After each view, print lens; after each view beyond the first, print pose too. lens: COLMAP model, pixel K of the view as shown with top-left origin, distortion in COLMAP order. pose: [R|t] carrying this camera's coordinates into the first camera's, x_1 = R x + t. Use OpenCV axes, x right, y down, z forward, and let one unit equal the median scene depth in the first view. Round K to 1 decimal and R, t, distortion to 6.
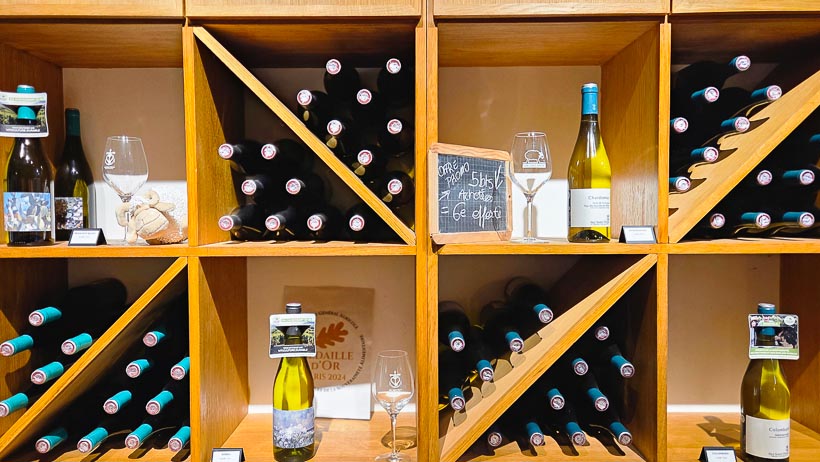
lens RADIAL K [[558.7, 0, 409.1], [0, 558.7, 236.6], [0, 0, 1]] dist [0.009279, -0.006422]
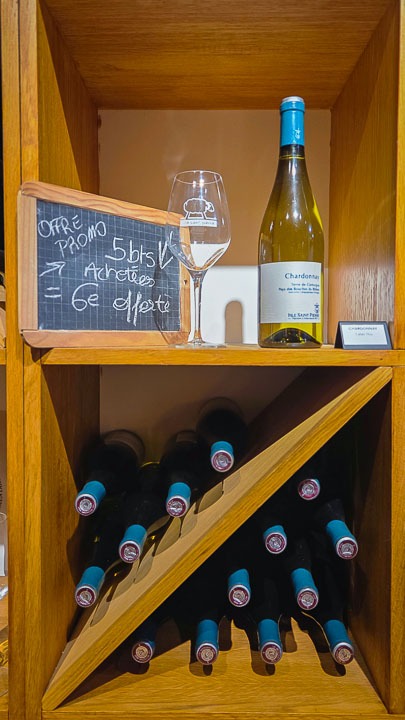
lens RADIAL K [[512.5, 0, 203.1], [0, 512.5, 356.8], [0, 0, 1]] dist [0.023765, -0.003319]
pose [[0.999924, 0.009066, 0.008301, 0.217768], [-0.009119, 0.999938, 0.006426, 0.017777], [-0.008242, -0.006501, 0.999945, 0.411361]]
